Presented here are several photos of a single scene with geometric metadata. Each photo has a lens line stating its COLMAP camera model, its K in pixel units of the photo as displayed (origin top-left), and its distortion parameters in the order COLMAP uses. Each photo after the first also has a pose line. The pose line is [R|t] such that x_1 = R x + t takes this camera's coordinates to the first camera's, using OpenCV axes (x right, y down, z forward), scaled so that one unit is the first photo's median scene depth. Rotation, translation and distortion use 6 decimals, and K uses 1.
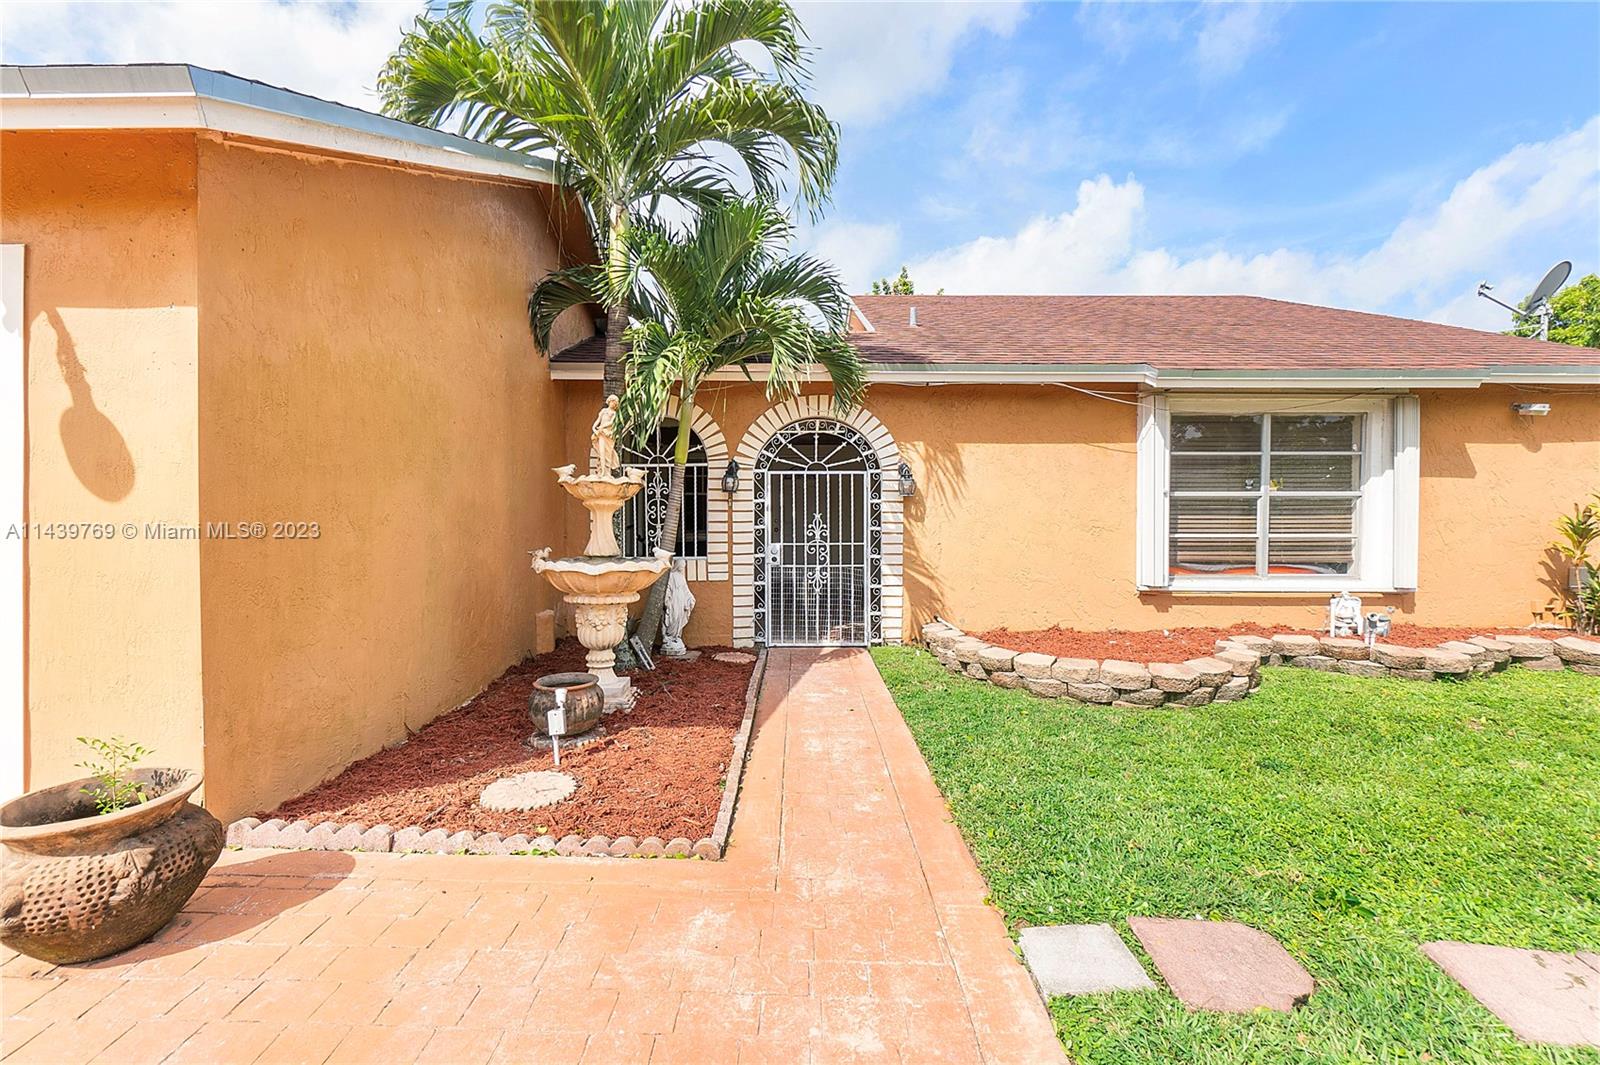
lens RADIAL K [[691.5, 0, 800.0], [0, 691.5, 532.5], [0, 0, 1]] dist [0.000431, 0.000079]
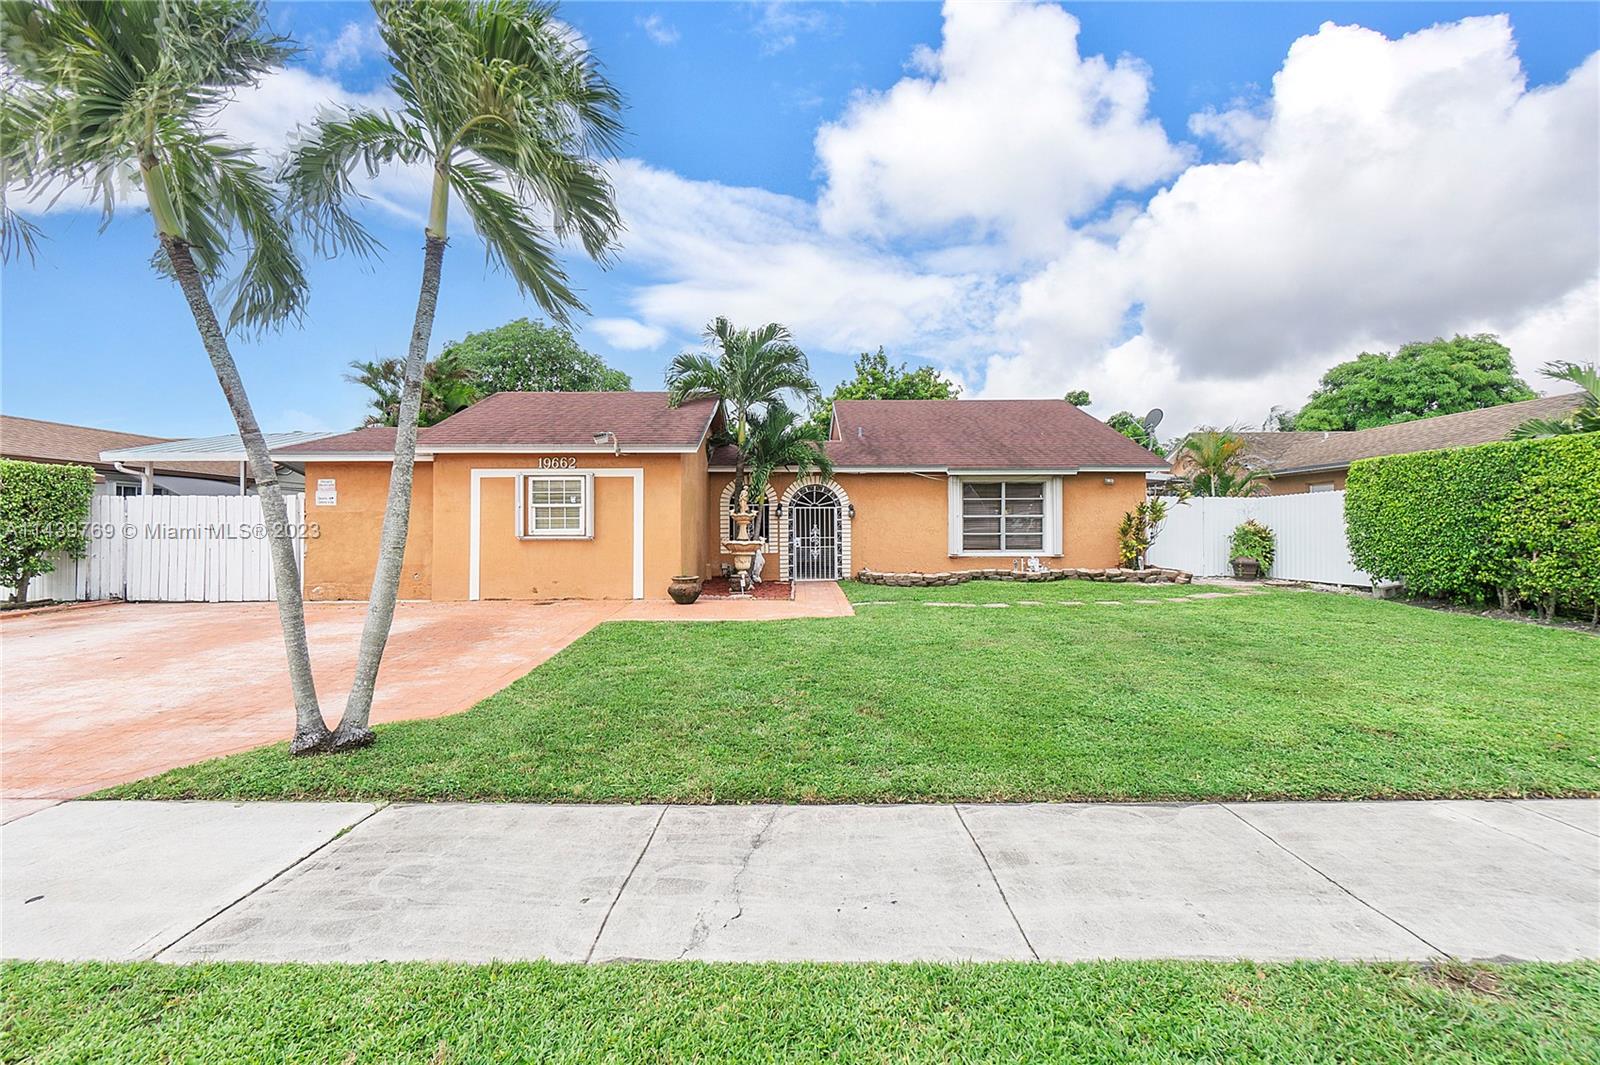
lens RADIAL K [[691.5, 0, 800.0], [0, 691.5, 532.5], [0, 0, 1]] dist [0.000431, 0.000079]
pose [[0.999981, -0.005013, -0.003474, -0.018843], [0.004963, 0.999887, -0.014175, 0.032275], [0.003545, 0.014157, 0.999893, -1.397879]]
